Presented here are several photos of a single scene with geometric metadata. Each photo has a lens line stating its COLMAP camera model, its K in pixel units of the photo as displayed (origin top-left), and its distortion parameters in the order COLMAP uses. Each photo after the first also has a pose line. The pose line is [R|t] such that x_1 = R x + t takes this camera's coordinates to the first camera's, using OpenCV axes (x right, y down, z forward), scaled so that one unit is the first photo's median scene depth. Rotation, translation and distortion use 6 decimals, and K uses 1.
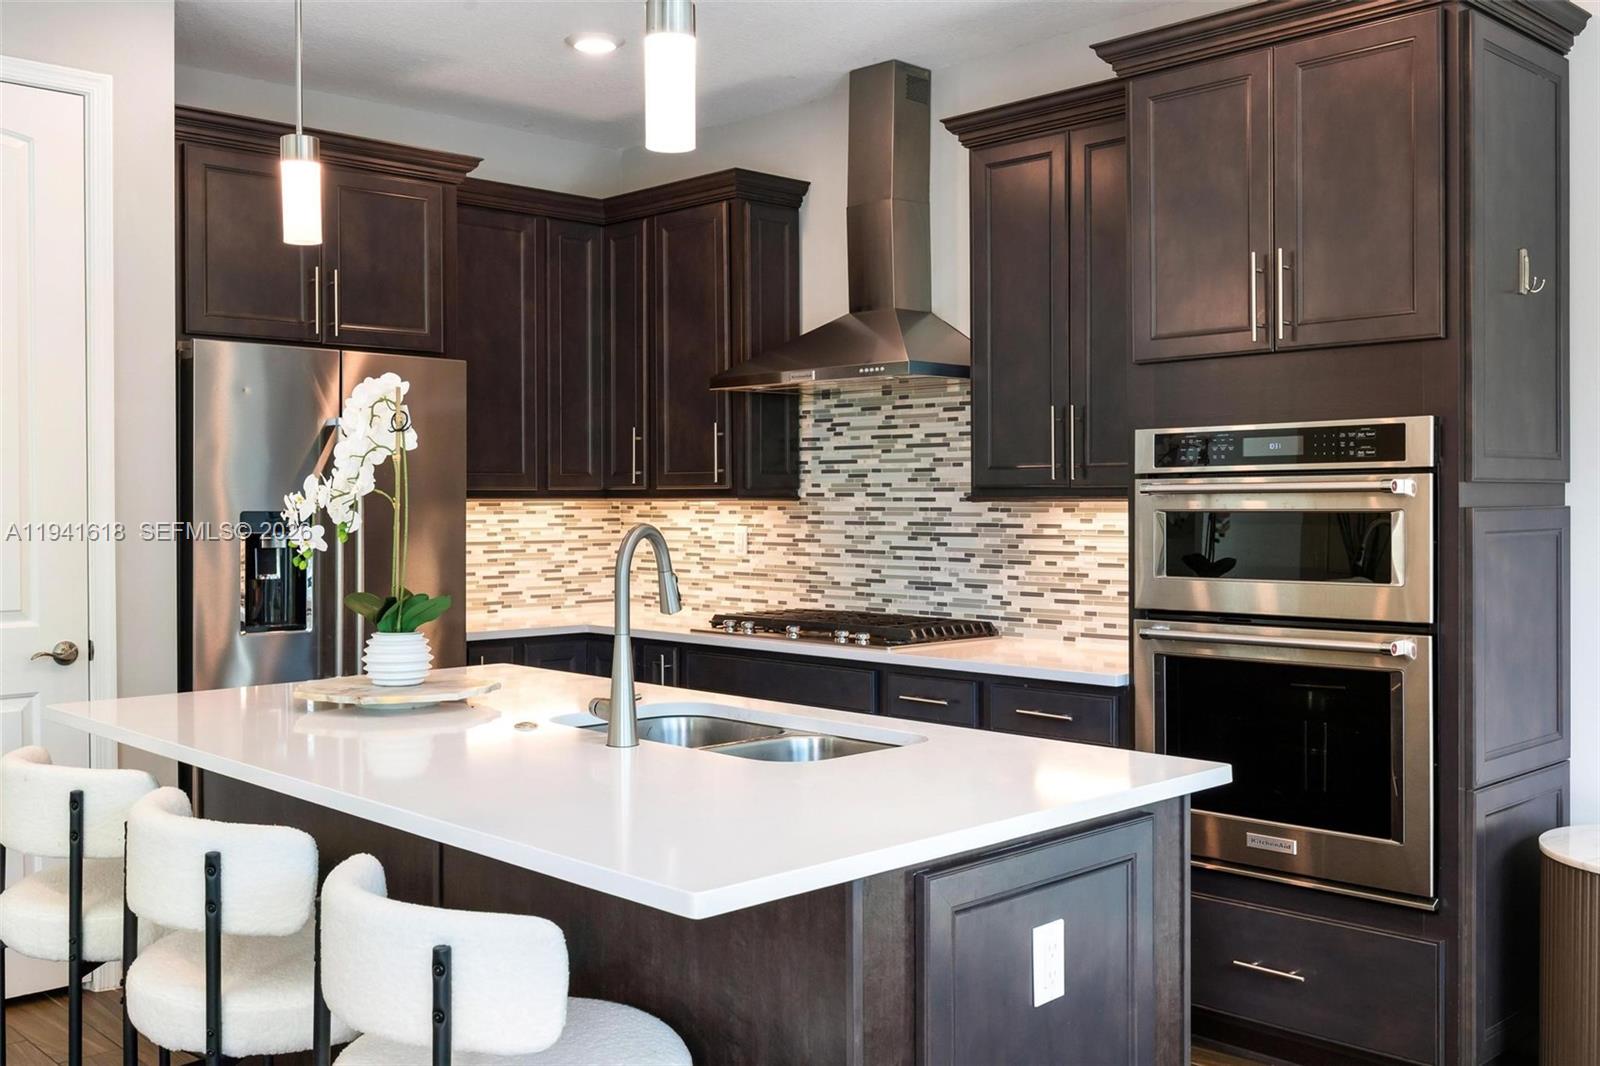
lens RADIAL K [[1641.3, 0, 807.8], [0, 1641.3, 527.2], [0, 0, 1]] dist [0.030626, 0.000000]
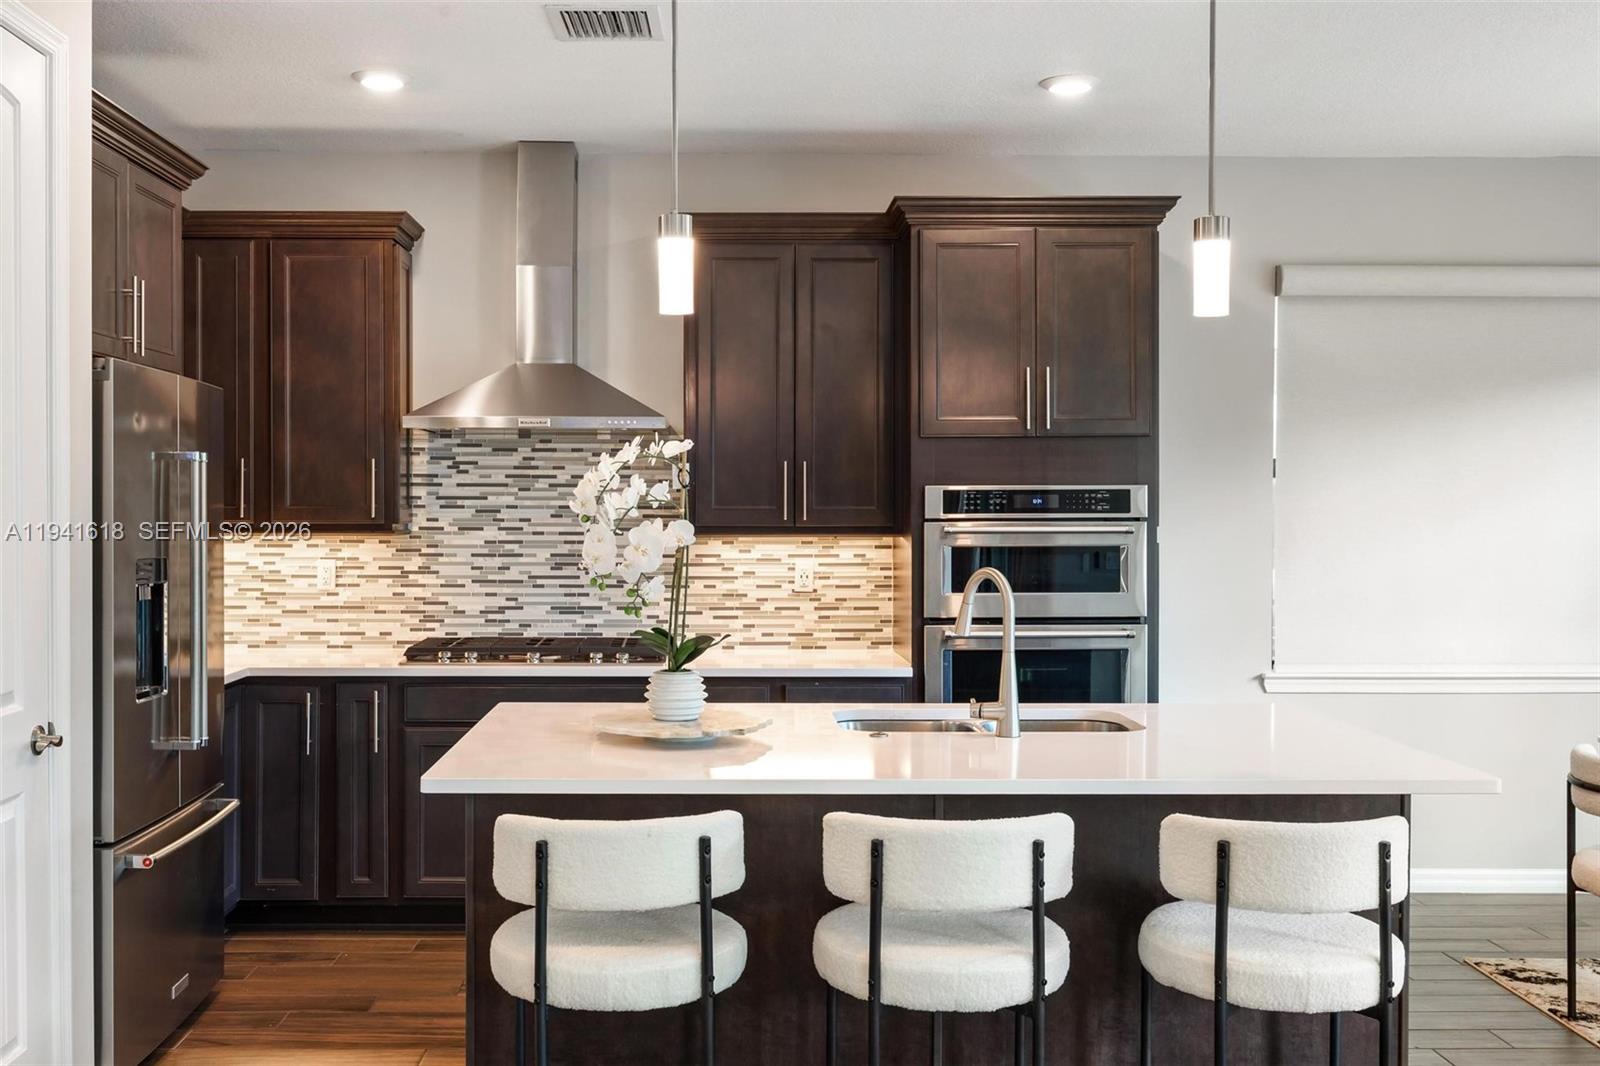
lens RADIAL K [[1641.3, 0, 783.6], [0, 1641.3, 525.6], [0, 0, 1]] dist [0.030626, 0.000000]
pose [[0.660320, -0.005543, 0.750964, -0.667425], [0.008802, 0.999961, -0.000358, -0.020338], [-0.750933, 0.006846, 0.660343, 0.145150]]
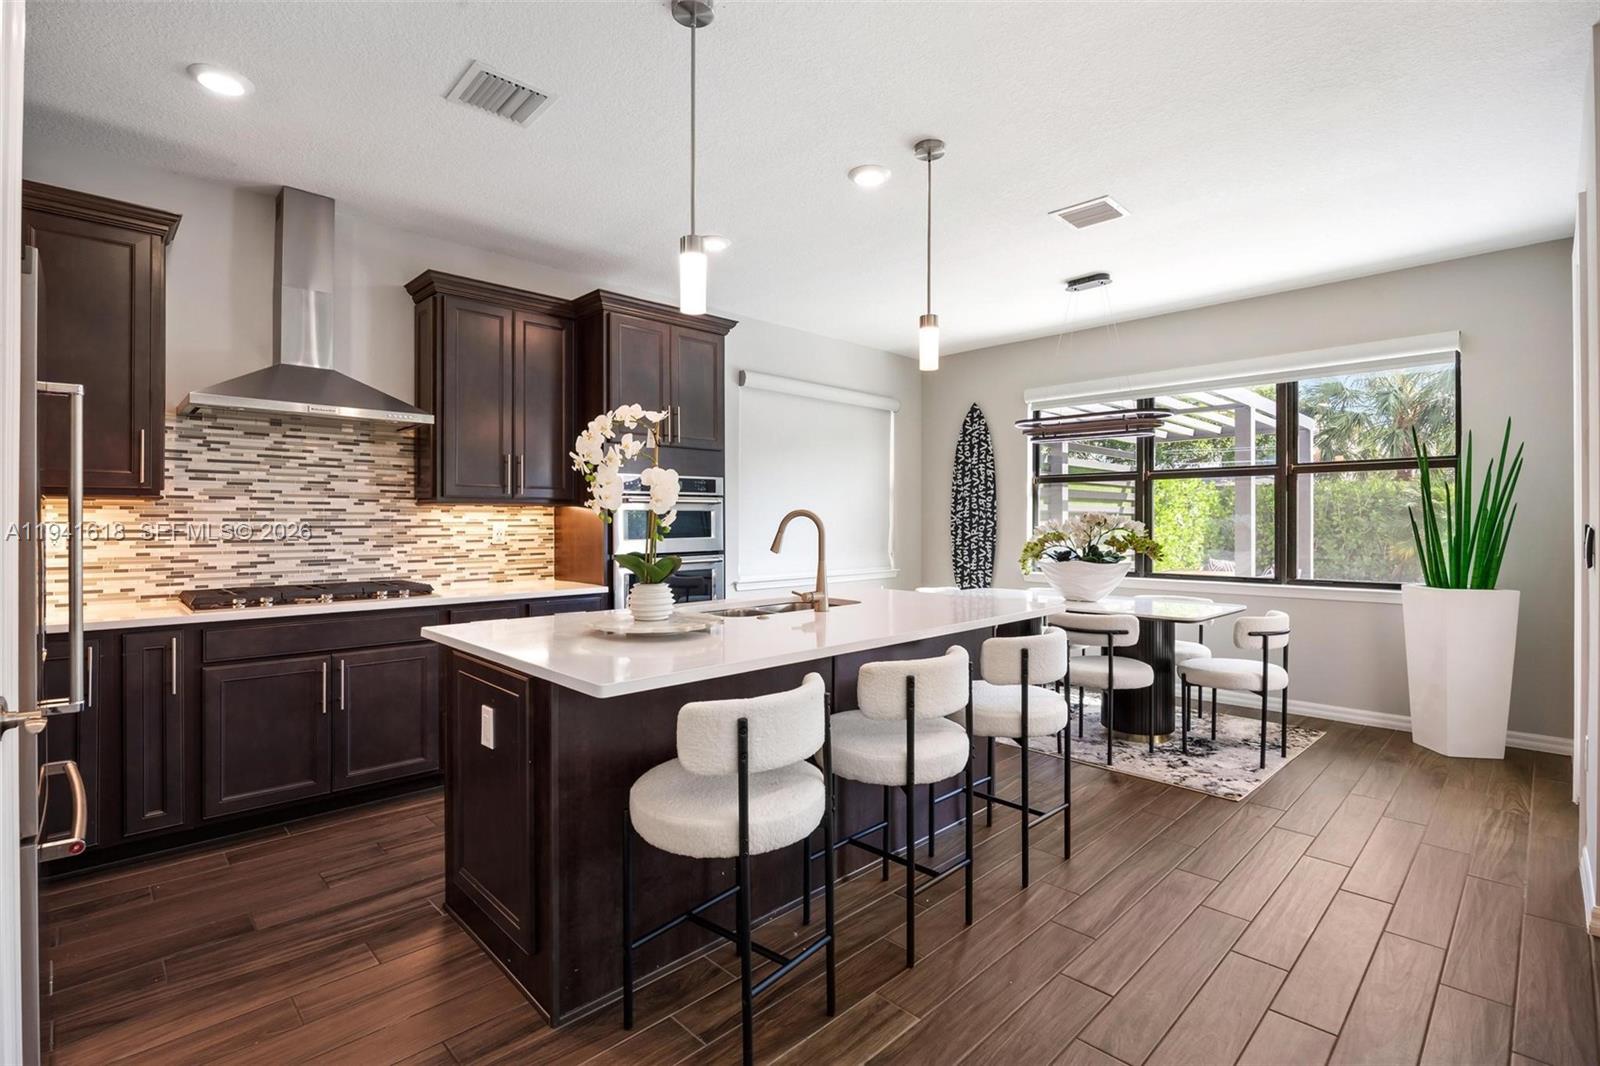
lens RADIAL K [[744.6, 0, 811.7], [0, 744.6, 520.0], [0, 0, 1]] dist [-0.002294, 0.000442]
pose [[-0.046404, 0.007312, 0.998896, -0.595600], [0.021658, 0.999746, -0.006312, 0.011492], [-0.998688, 0.021341, -0.046551, 0.587507]]
